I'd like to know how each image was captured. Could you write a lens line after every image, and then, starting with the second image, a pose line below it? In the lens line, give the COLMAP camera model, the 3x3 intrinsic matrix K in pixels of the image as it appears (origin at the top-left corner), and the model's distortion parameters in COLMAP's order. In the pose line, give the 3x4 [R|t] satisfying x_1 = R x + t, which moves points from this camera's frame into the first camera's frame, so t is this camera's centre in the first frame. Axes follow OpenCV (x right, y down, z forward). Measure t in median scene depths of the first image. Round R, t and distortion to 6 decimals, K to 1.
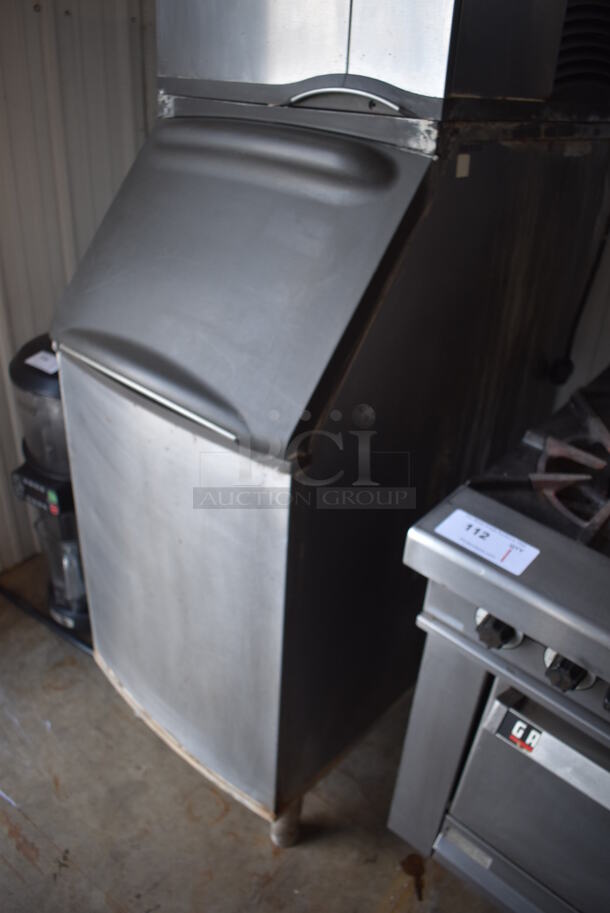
lens RADIAL K [[701.9, 0, 305.0], [0, 701.9, 456.5], [0, 0, 1]] dist [-0.089979, -0.000452]
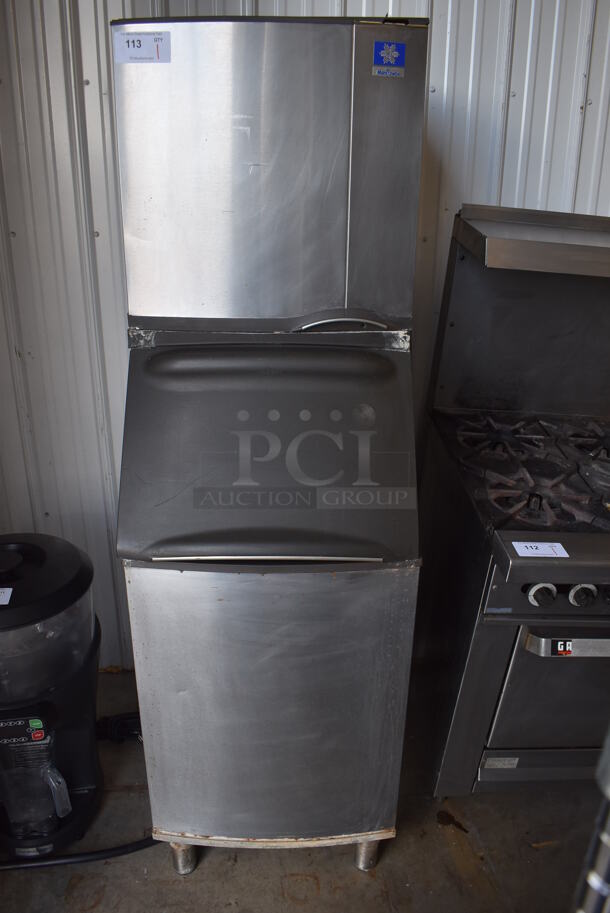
lens RADIAL K [[707.7, 0, 306.9], [0, 707.7, 461.8], [0, 0, 1]] dist [-0.088559, -0.000924]
pose [[0.717231, -0.299469, 0.629205, -0.841909], [0.365696, 0.930373, 0.025952, -0.242880], [-0.593167, 0.211484, 0.776806, -0.076609]]
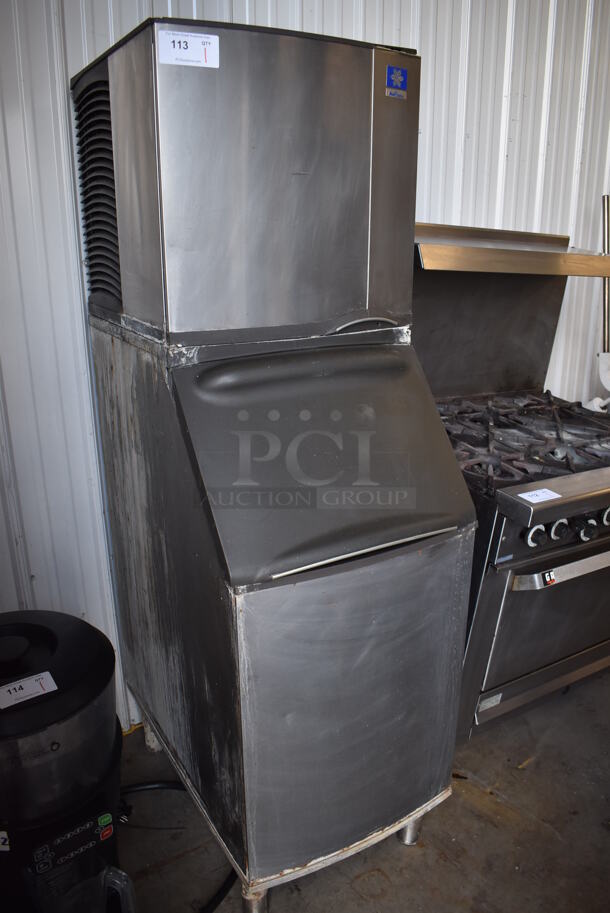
lens RADIAL K [[707.7, 0, 306.9], [0, 707.7, 461.8], [0, 0, 1]] dist [-0.088559, -0.000924]
pose [[0.289375, -0.356133, 0.888499, -1.239724], [0.487279, 0.853748, 0.183502, -0.484612], [-0.823906, 0.379846, 0.420590, 0.422199]]
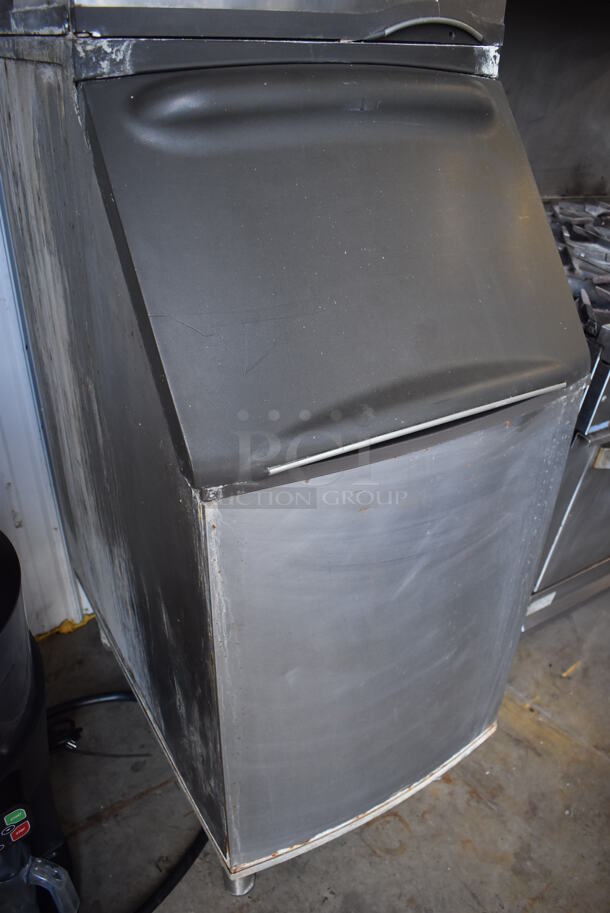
lens RADIAL K [[707.7, 0, 306.9], [0, 707.7, 461.8], [0, 0, 1]] dist [-0.088559, -0.000924]
pose [[0.277456, -0.547353, 0.789571, -0.818884], [0.465216, 0.795604, 0.388057, -0.386887], [-0.840590, 0.259652, 0.475383, 0.672599]]
